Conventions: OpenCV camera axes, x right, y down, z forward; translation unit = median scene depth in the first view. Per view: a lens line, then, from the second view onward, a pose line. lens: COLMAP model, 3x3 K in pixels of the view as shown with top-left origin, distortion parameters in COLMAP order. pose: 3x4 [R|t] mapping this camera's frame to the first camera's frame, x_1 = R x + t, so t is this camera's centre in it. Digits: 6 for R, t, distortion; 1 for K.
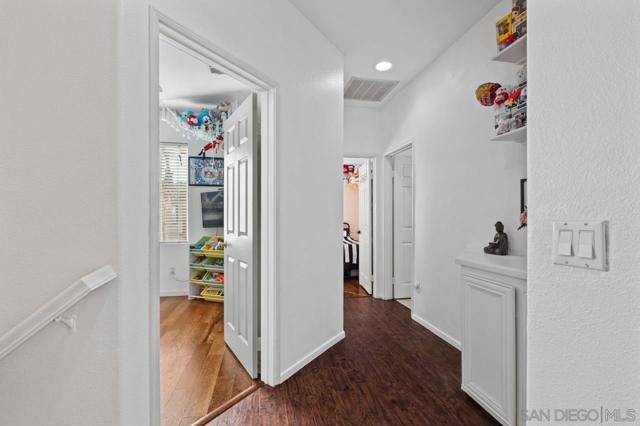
lens RADIAL K [[287.6, 0, 320.0], [0, 287.6, 213.0], [0, 0, 1]] dist [-0.002274, -0.000537]
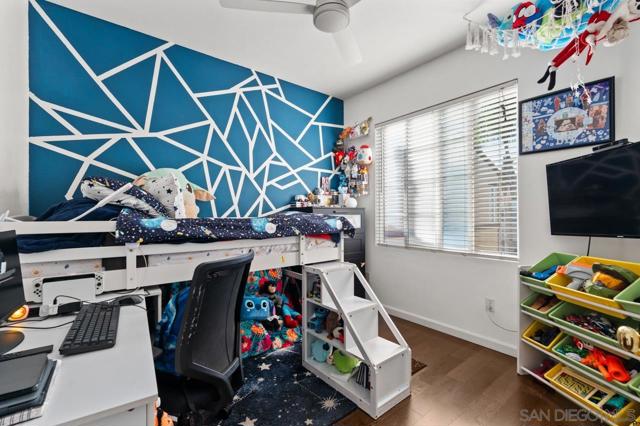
lens RADIAL K [[273.1, 0, 320.0], [0, 273.1, 213.0], [0, 0, 1]] dist [-0.011796, 0.000150]
pose [[0.447813, 0.002843, -0.894123, -0.173232], [0.003420, 0.999982, 0.004893, 0.009020], [0.894121, -0.005249, 0.447795, 0.444496]]
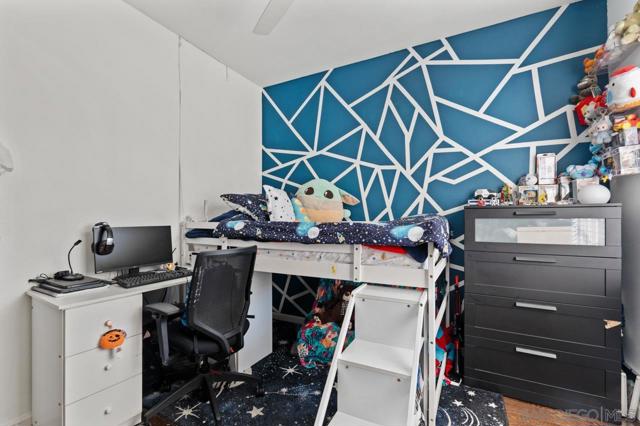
lens RADIAL K [[287.6, 0, 320.0], [0, 287.6, 213.0], [0, 0, 1]] dist [-0.002274, -0.000537]
pose [[-0.633546, -0.005405, -0.773686, -0.281321], [0.010344, 0.999827, -0.015456, 0.012390], [0.773636, -0.017795, -0.633380, 0.889284]]
